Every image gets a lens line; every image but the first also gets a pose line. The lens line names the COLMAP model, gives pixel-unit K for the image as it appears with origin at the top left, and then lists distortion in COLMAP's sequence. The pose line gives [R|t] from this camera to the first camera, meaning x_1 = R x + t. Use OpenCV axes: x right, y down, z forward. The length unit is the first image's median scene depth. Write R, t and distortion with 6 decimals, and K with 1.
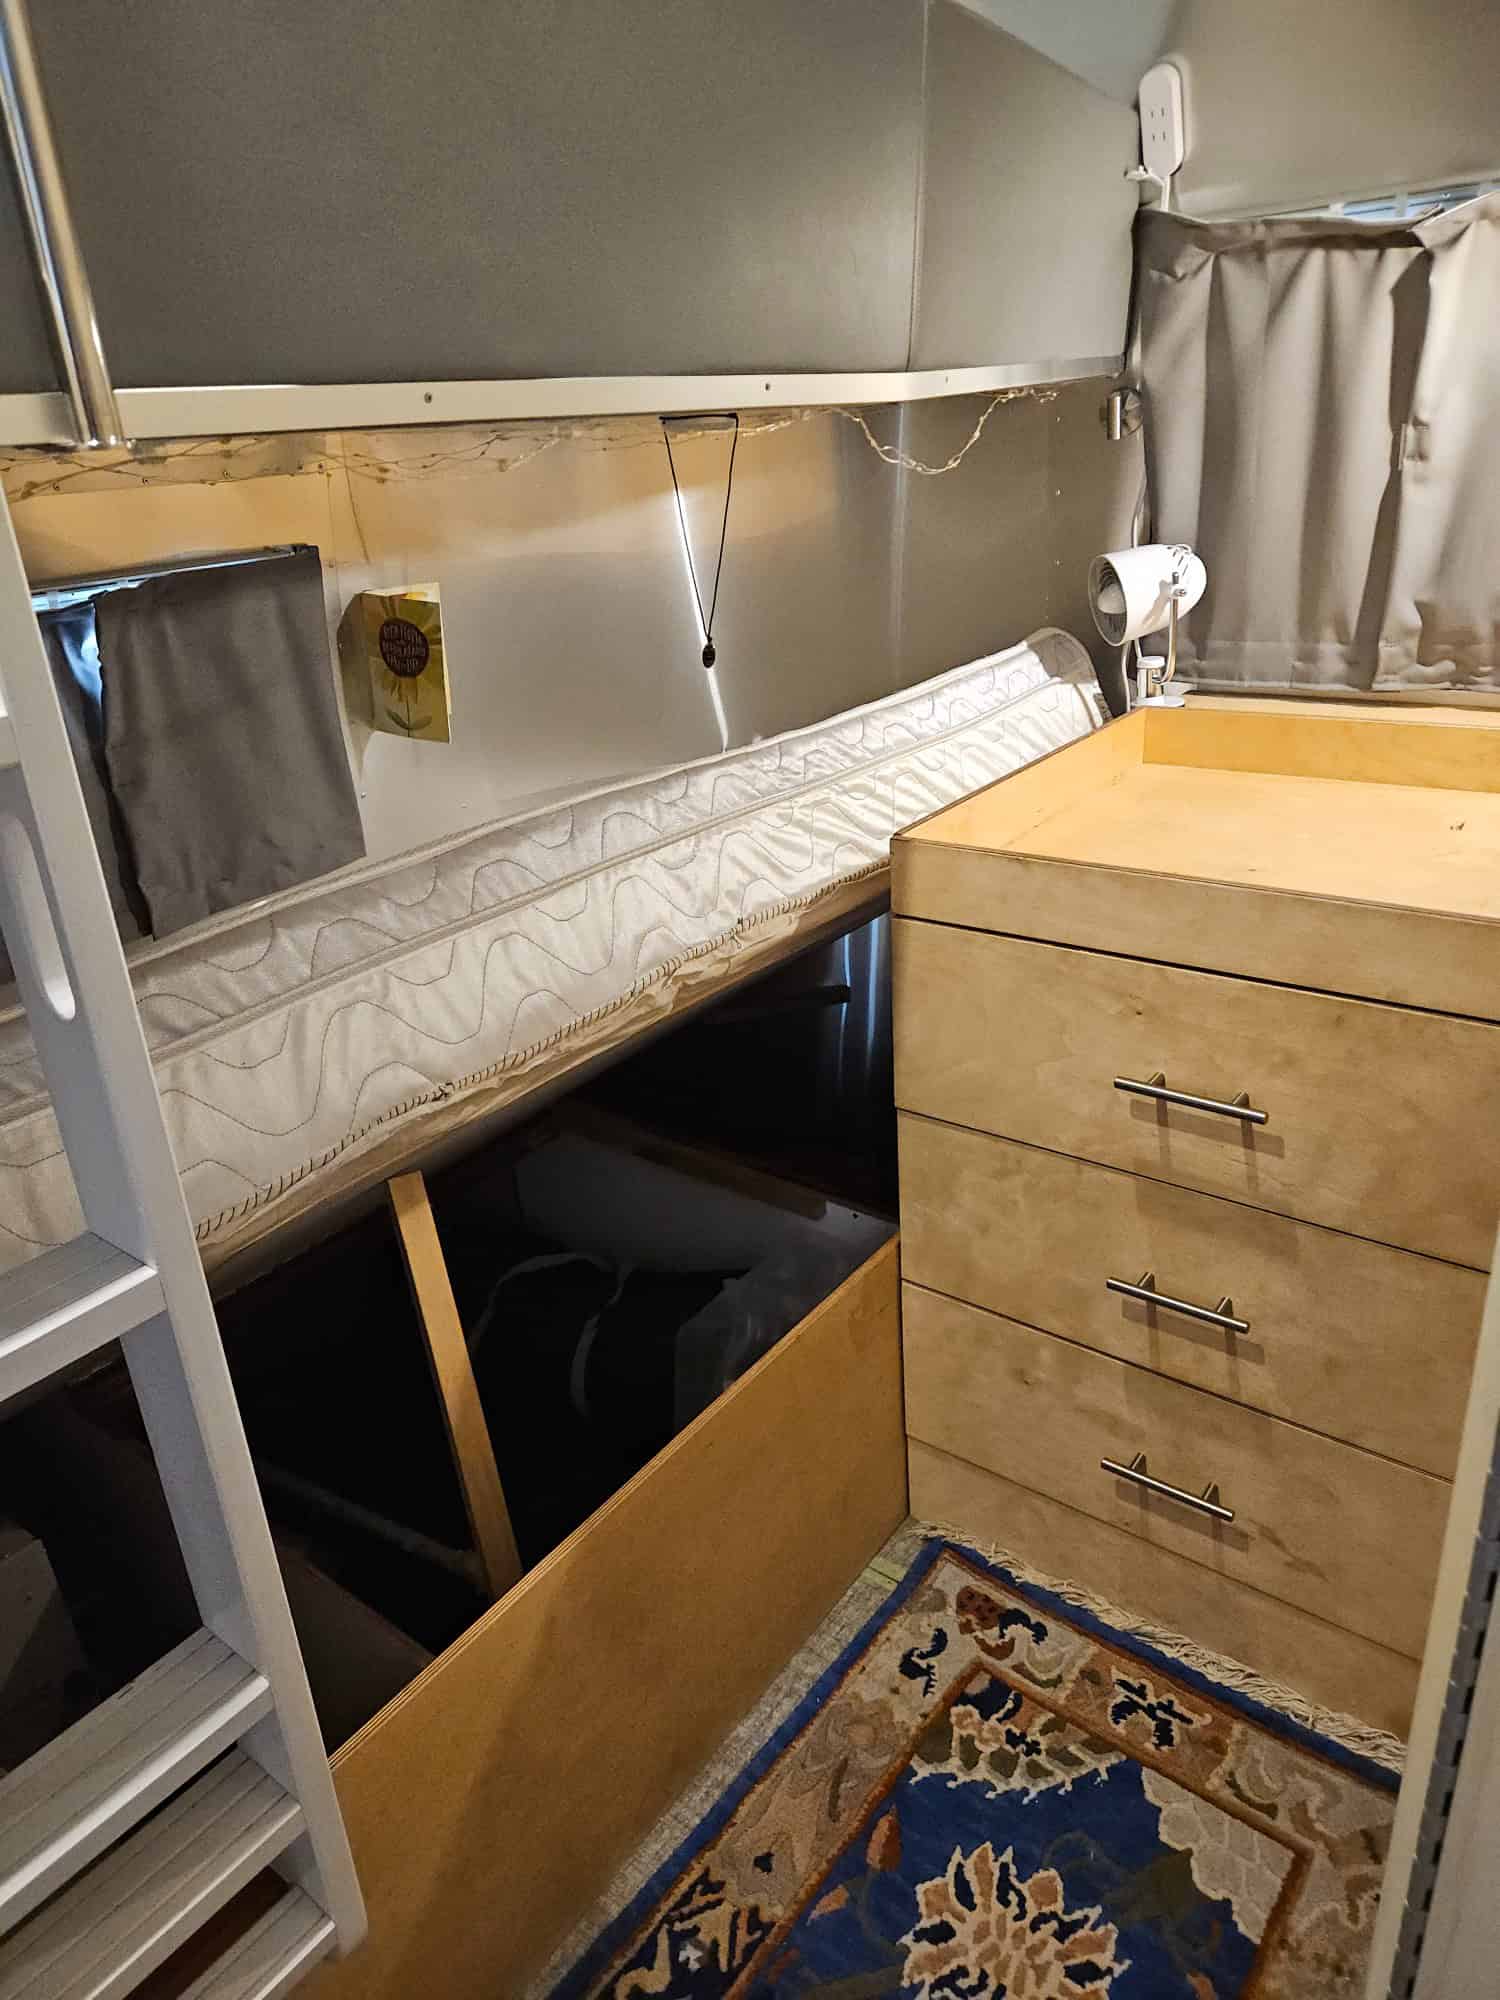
lens RADIAL K [[1341.3, 0, 735.5], [0, 1341.3, 995.9], [0, 0, 1]] dist [0.059269, -0.055494]
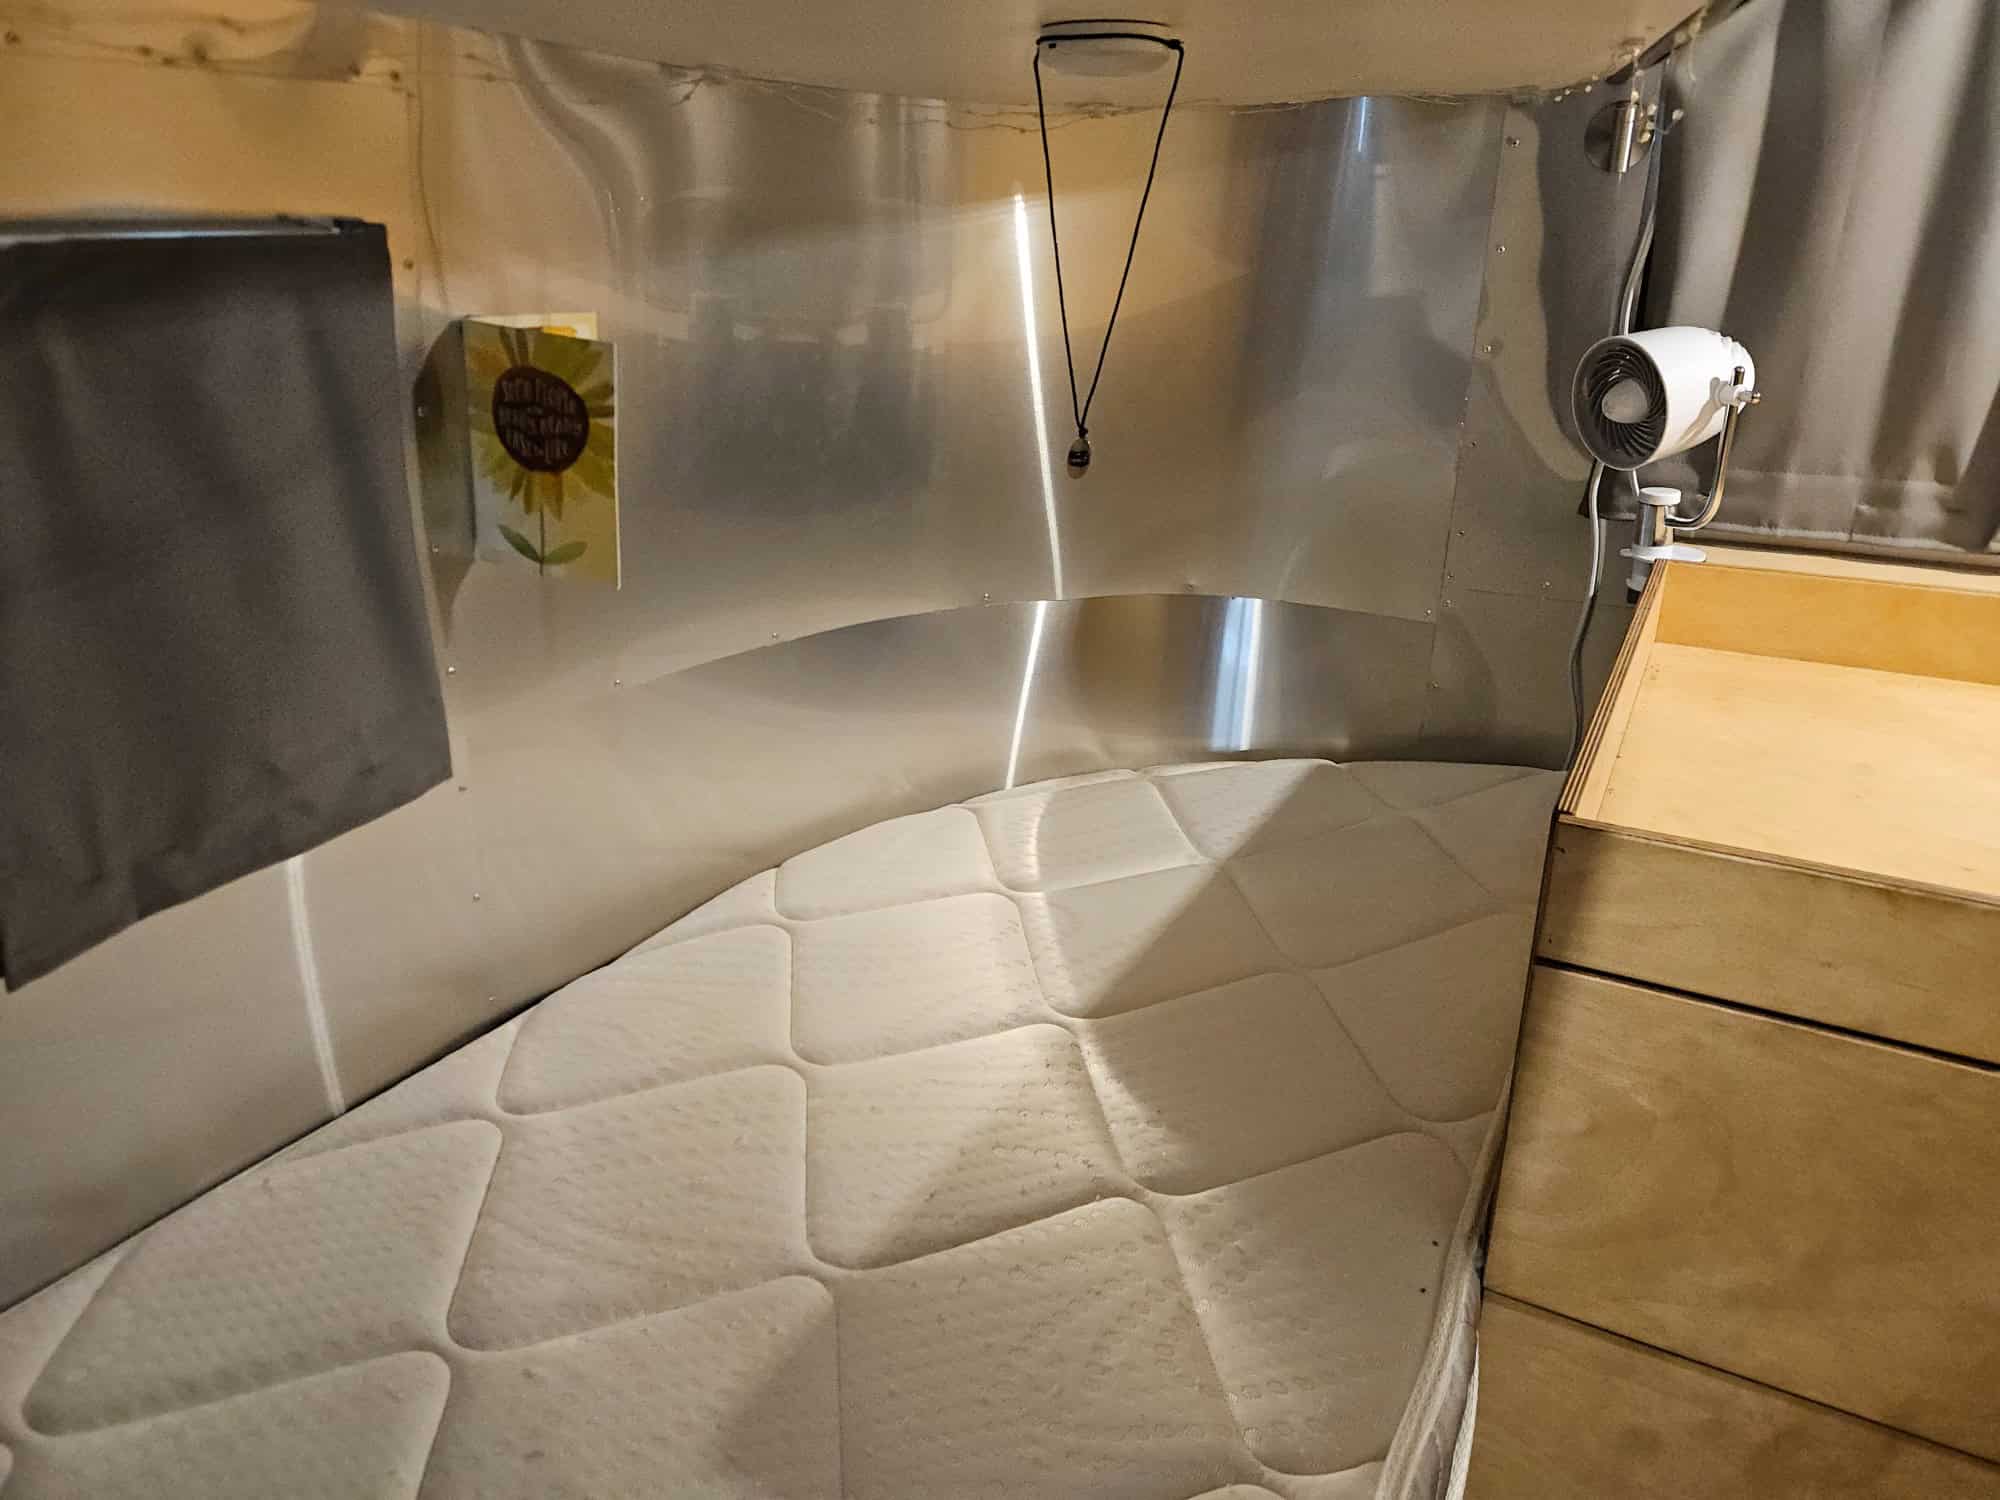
lens RADIAL K [[1332.7, 0, 1000.0], [0, 1332.7, 750.0], [0, 0, 1]] dist [0.078771, -0.075912]
pose [[0.986455, 0.009850, 0.163735, -0.171903], [-0.004070, 0.999358, -0.035602, -0.117893], [-0.163981, 0.034453, 0.985862, 0.488805]]
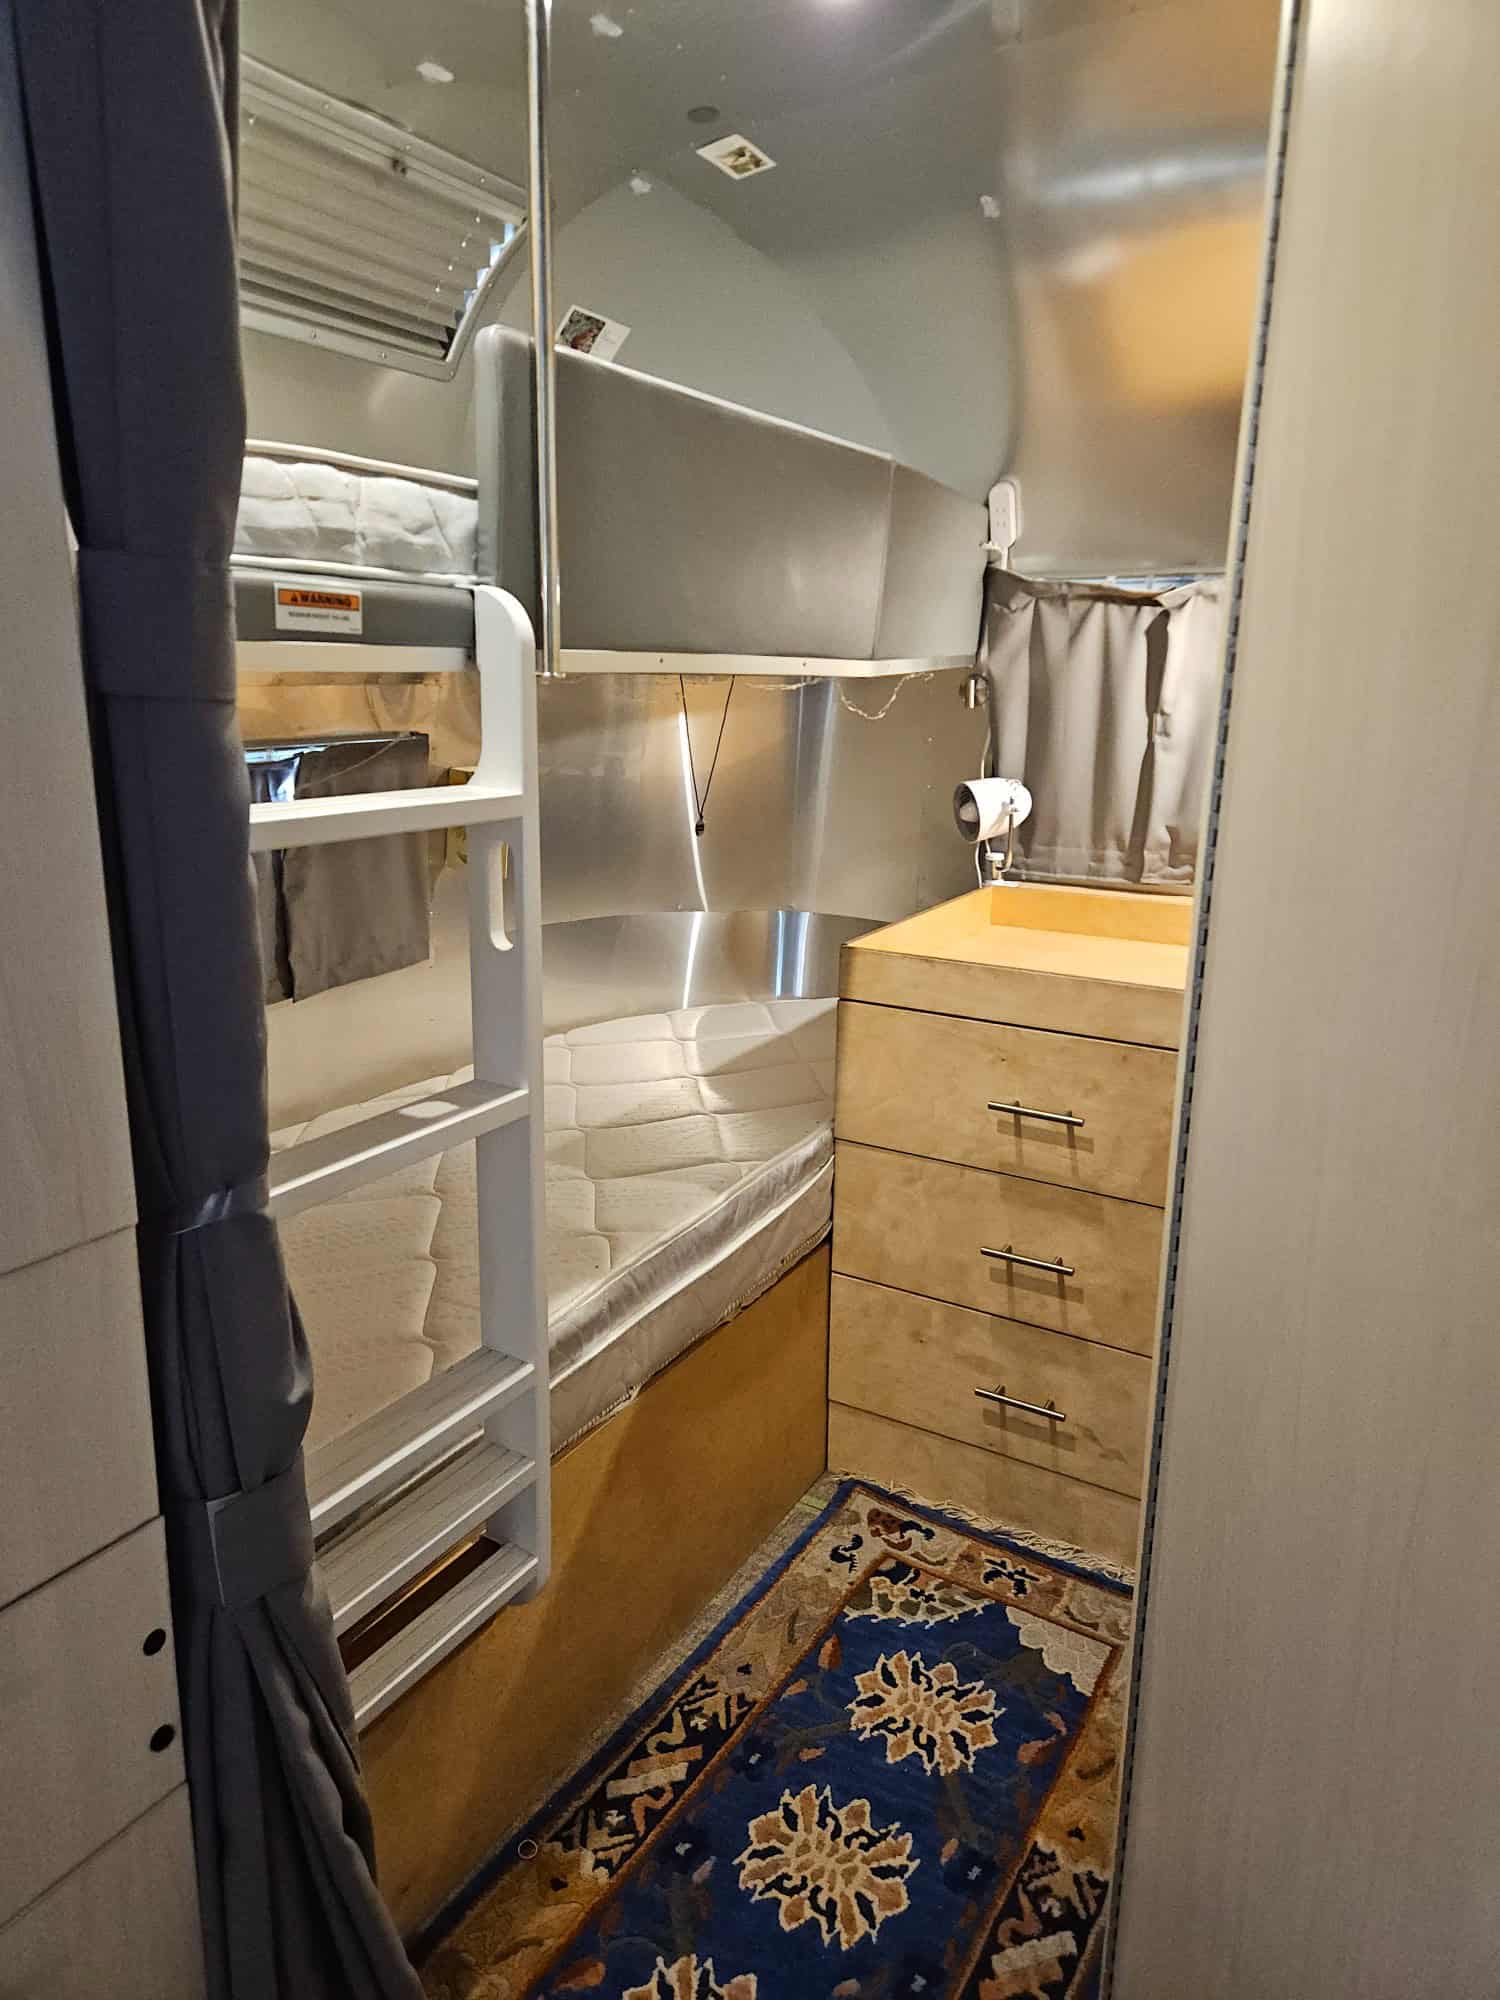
lens RADIAL K [[1332.7, 0, 755.6], [0, 1332.7, 979.2], [0, 0, 1]] dist [0.078771, -0.075912]
pose [[0.988098, 0.049160, 0.145760, -0.183216], [-0.023463, 0.984637, -0.173030, 0.169196], [-0.152027, 0.167551, 0.974071, -0.408895]]
